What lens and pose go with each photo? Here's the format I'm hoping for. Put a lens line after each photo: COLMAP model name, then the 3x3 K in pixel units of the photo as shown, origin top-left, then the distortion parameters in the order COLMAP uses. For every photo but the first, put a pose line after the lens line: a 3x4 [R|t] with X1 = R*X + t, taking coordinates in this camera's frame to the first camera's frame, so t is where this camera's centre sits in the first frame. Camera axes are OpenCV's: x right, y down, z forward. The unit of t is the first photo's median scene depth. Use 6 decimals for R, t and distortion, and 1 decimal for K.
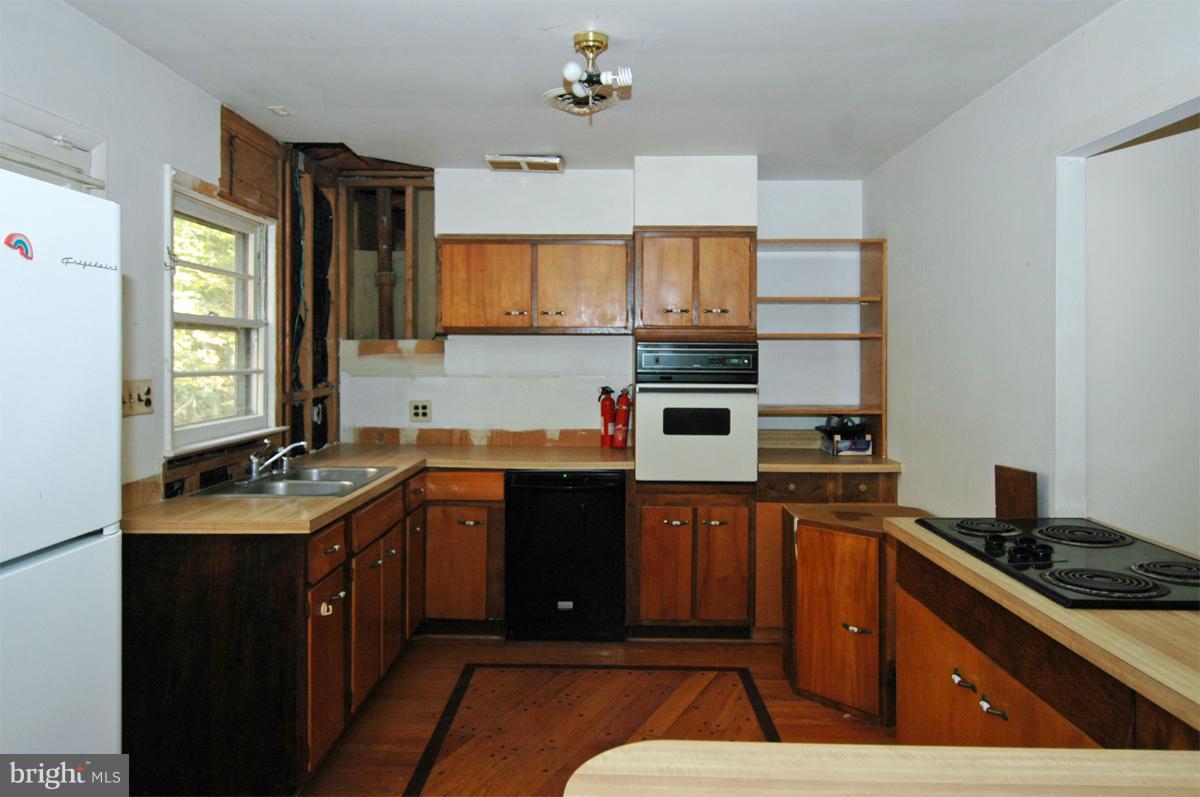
lens RADIAL K [[843.6, 0, 596.0], [0, 843.6, 413.5], [0, 0, 1]] dist [-0.047194, 0.000181]
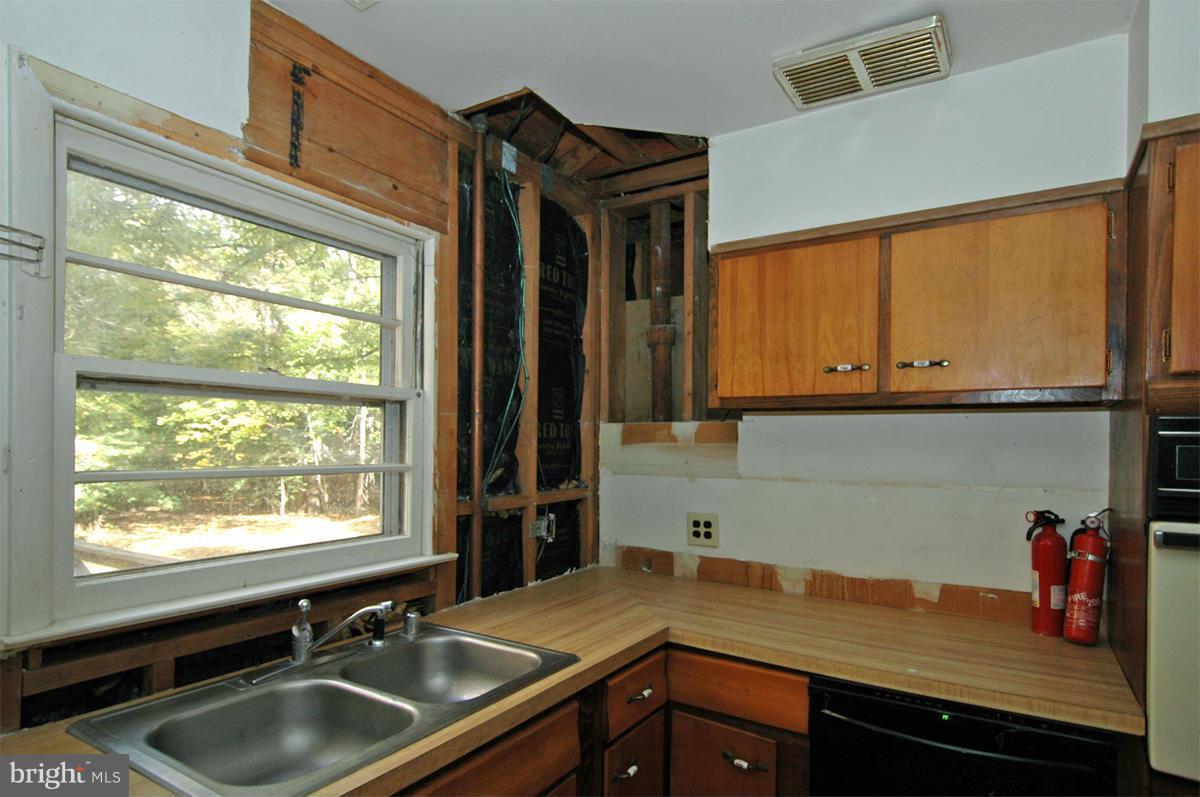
lens RADIAL K [[656.7, 0, 598.6], [0, 656.7, 439.6], [0, 0, 1]] dist [0.004794, -0.000850]
pose [[0.856567, 0.003830, -0.516022, -0.014147], [-0.043803, 0.996903, -0.065311, -0.038948], [0.514174, 0.078547, 0.854082, 0.554917]]
